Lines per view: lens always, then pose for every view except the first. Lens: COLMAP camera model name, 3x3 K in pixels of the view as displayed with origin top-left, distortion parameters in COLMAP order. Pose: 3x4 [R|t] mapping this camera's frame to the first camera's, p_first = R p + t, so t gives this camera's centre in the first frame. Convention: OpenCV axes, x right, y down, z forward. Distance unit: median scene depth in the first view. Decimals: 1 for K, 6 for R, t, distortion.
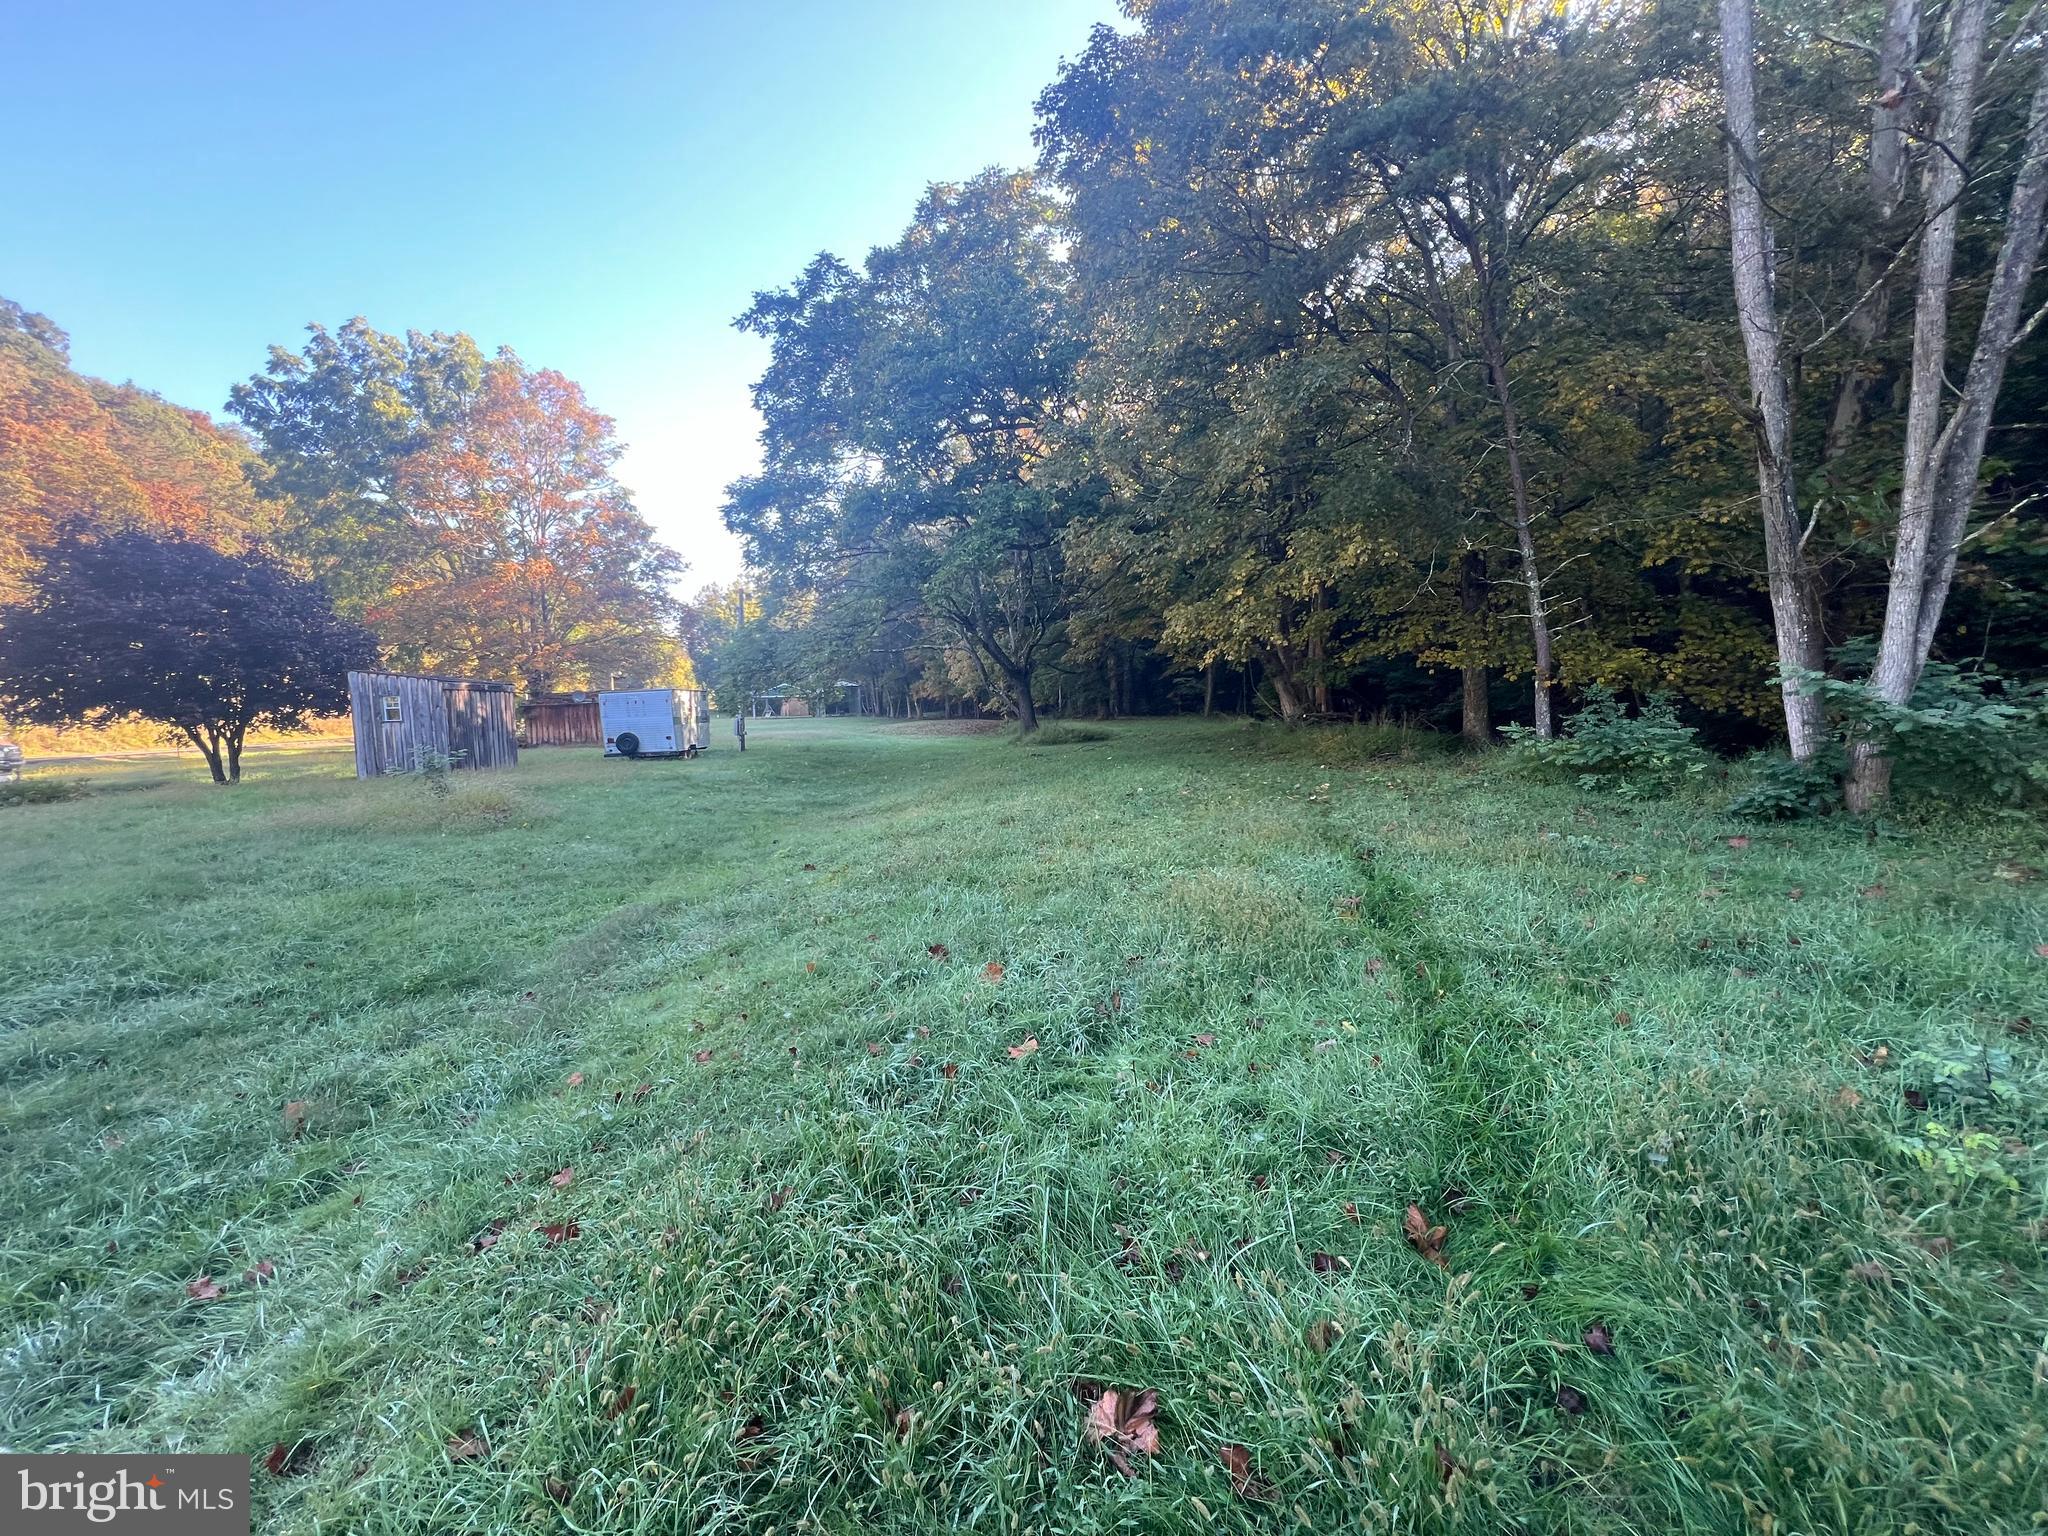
lens RADIAL K [[820.2, 0, 1025.9], [0, 820.2, 776.0], [0, 0, 1]] dist [-0.000842, 0.000328]
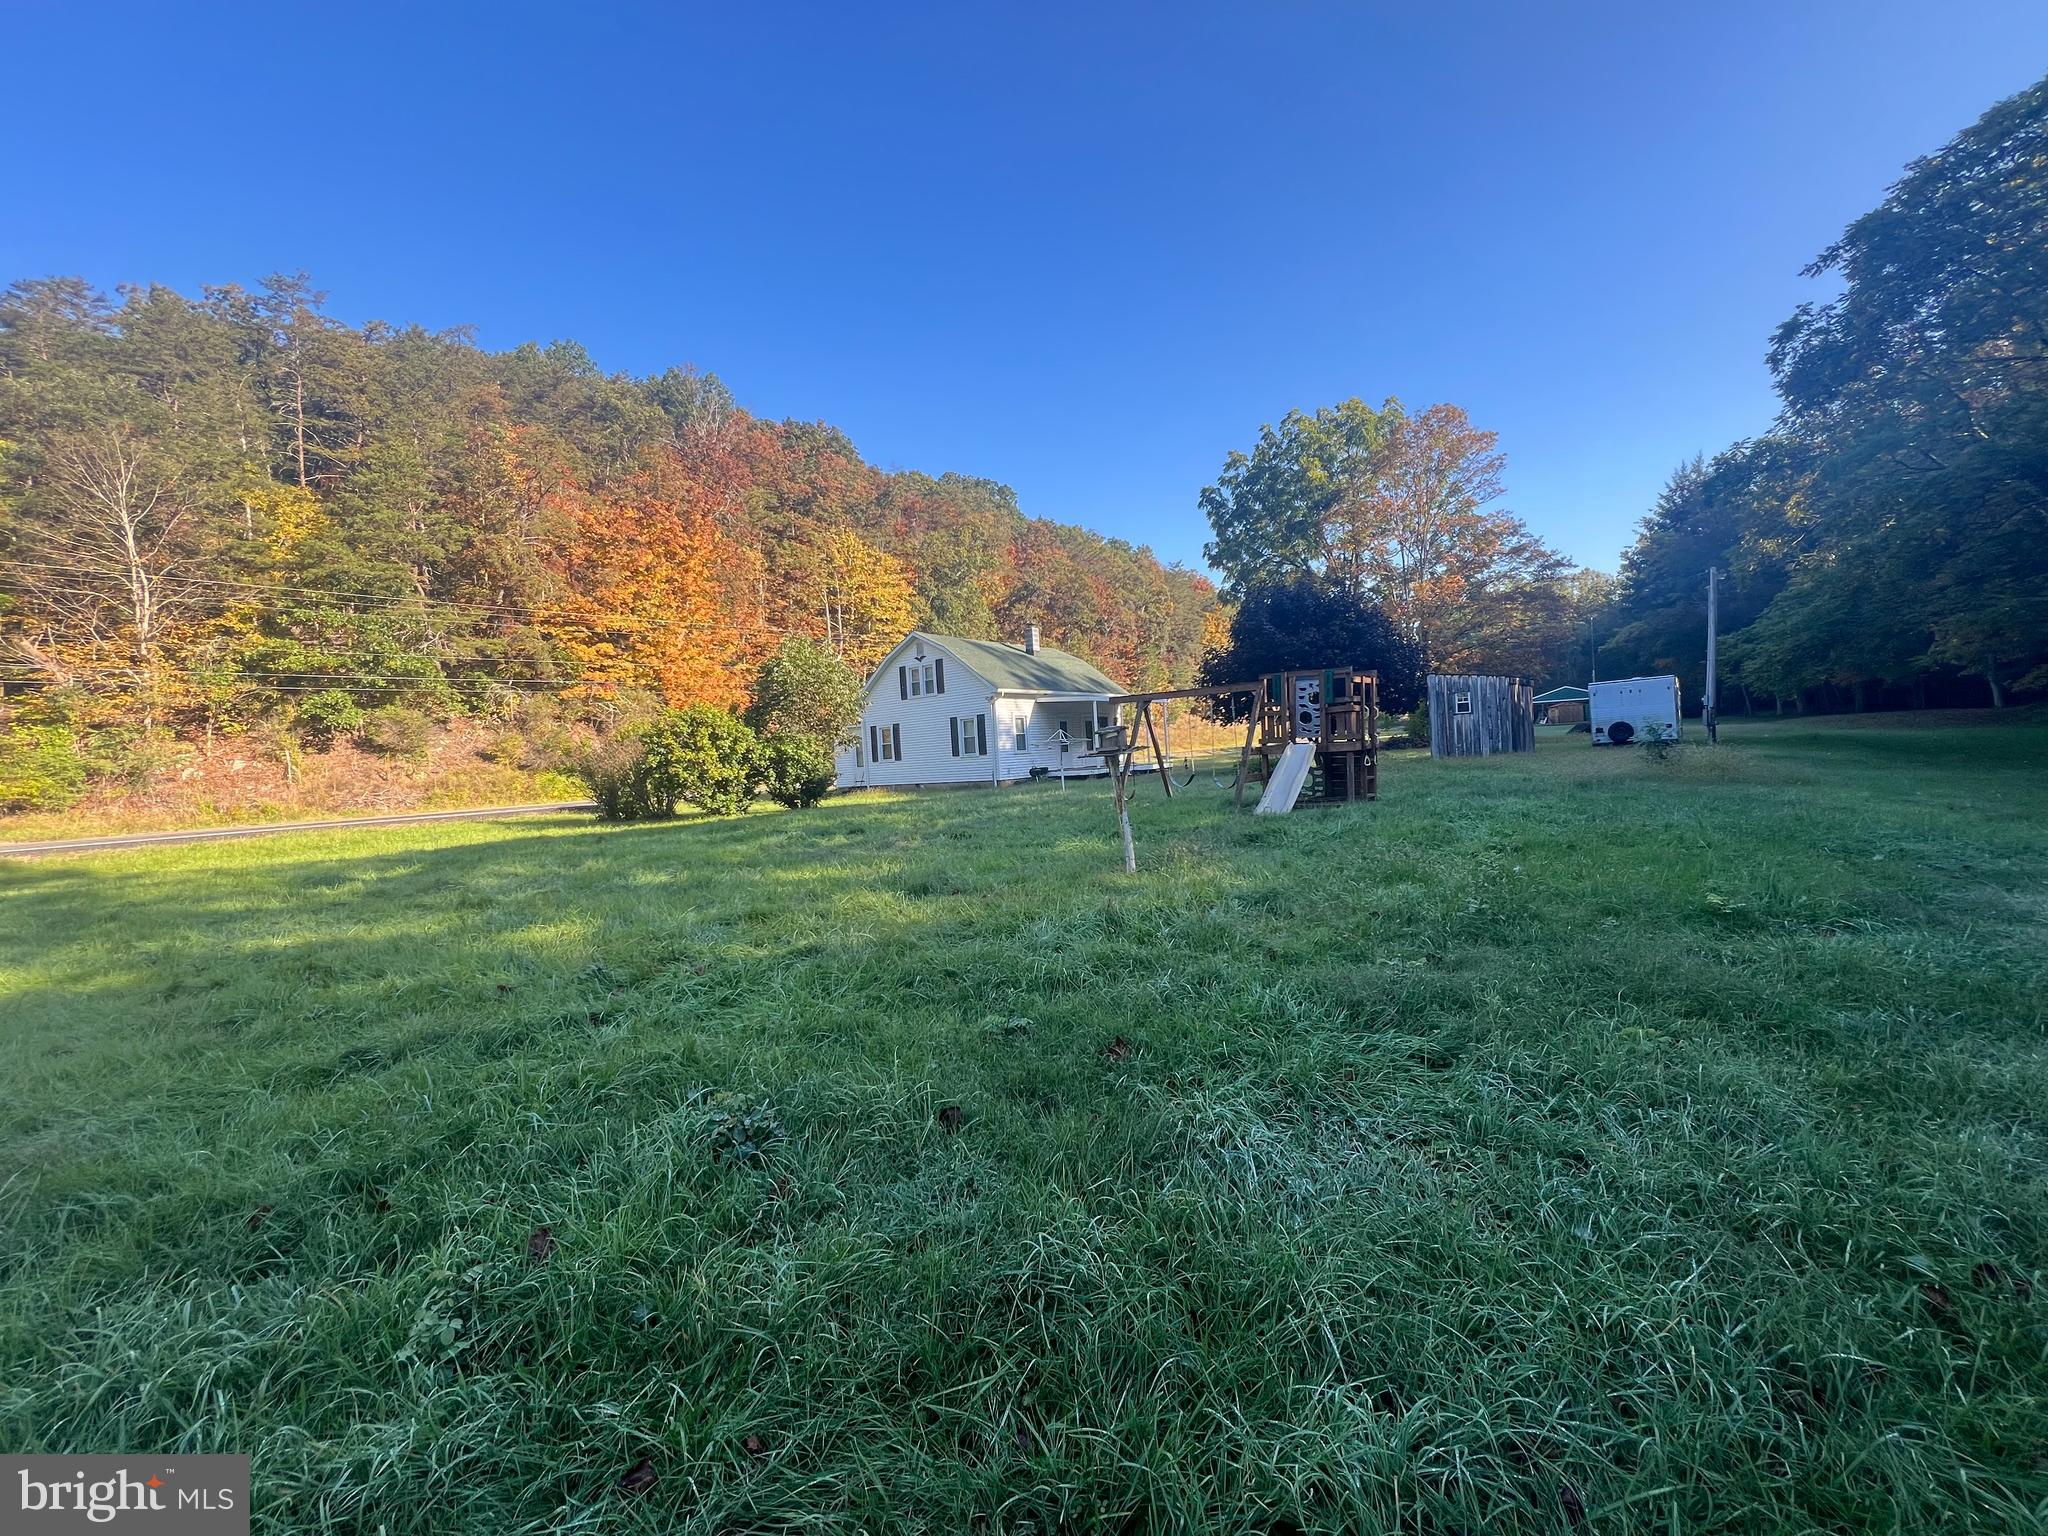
lens RADIAL K [[820.2, 0, 1028.1], [0, 820.2, 768.9], [0, 0, 1]] dist [-0.000842, 0.000328]
pose [[0.701445, -0.001000, -0.712723, -0.201315], [-0.019533, 0.999596, -0.020627, 0.029071], [0.712456, 0.028390, 0.701142, -0.164167]]
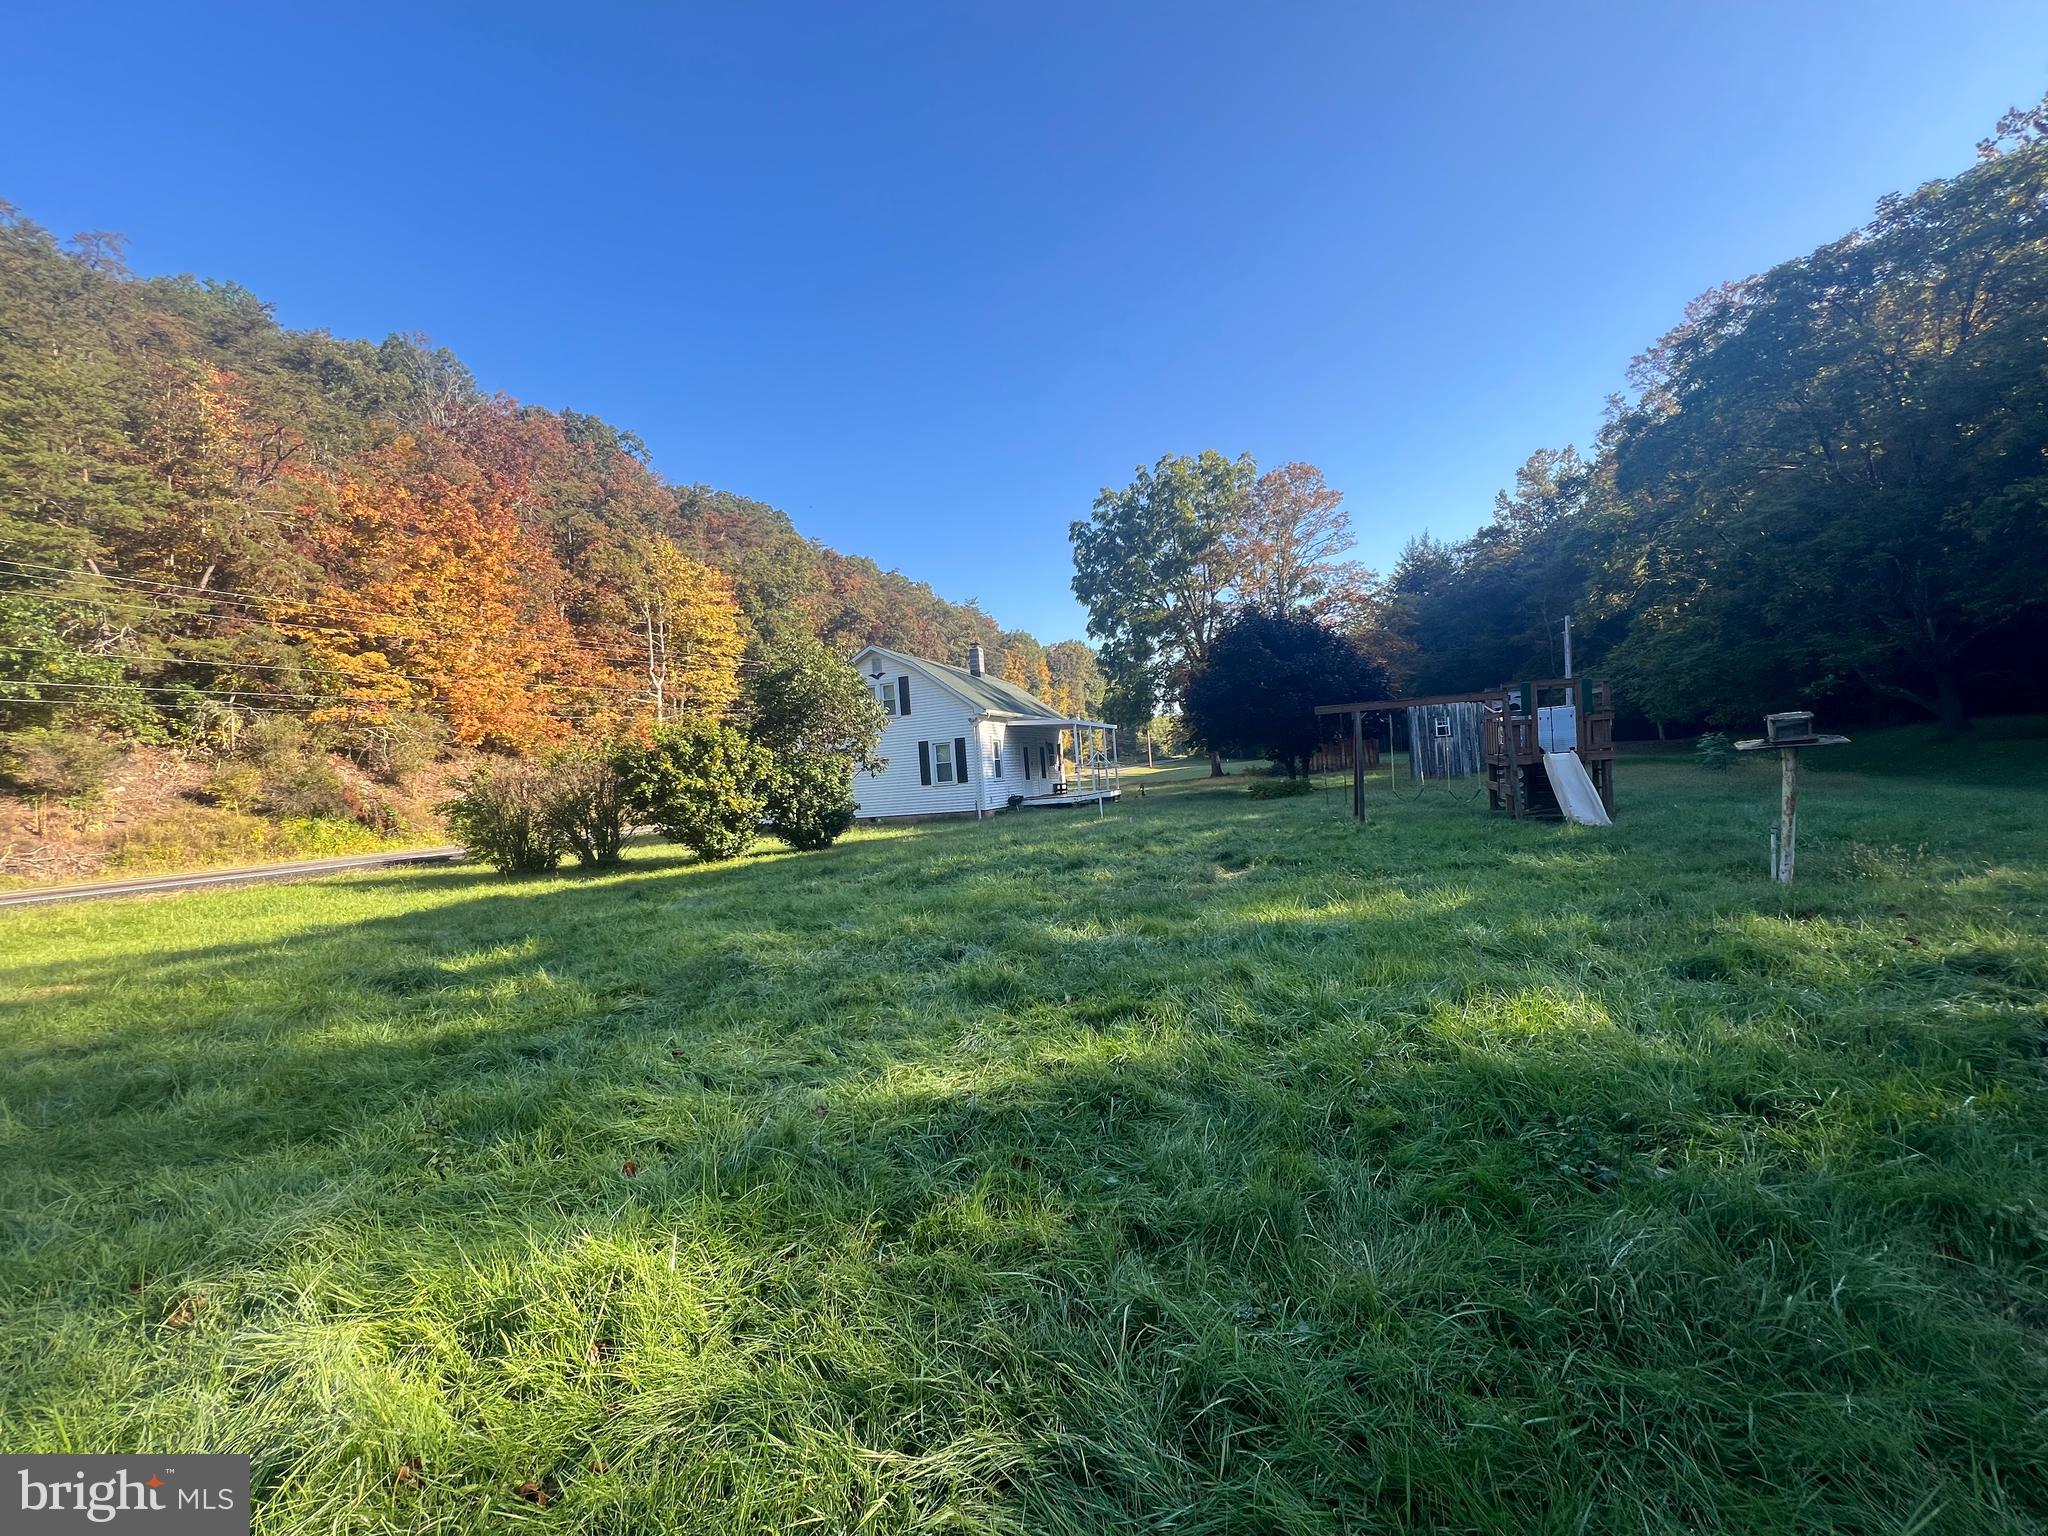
lens RADIAL K [[820.2, 0, 1029.0], [0, 820.2, 767.2], [0, 0, 1]] dist [-0.000842, 0.000328]
pose [[0.882358, -0.040349, -0.468846, -0.413116], [0.008352, 0.997503, -0.070126, 0.037286], [0.470505, 0.057960, 0.880492, -0.244710]]
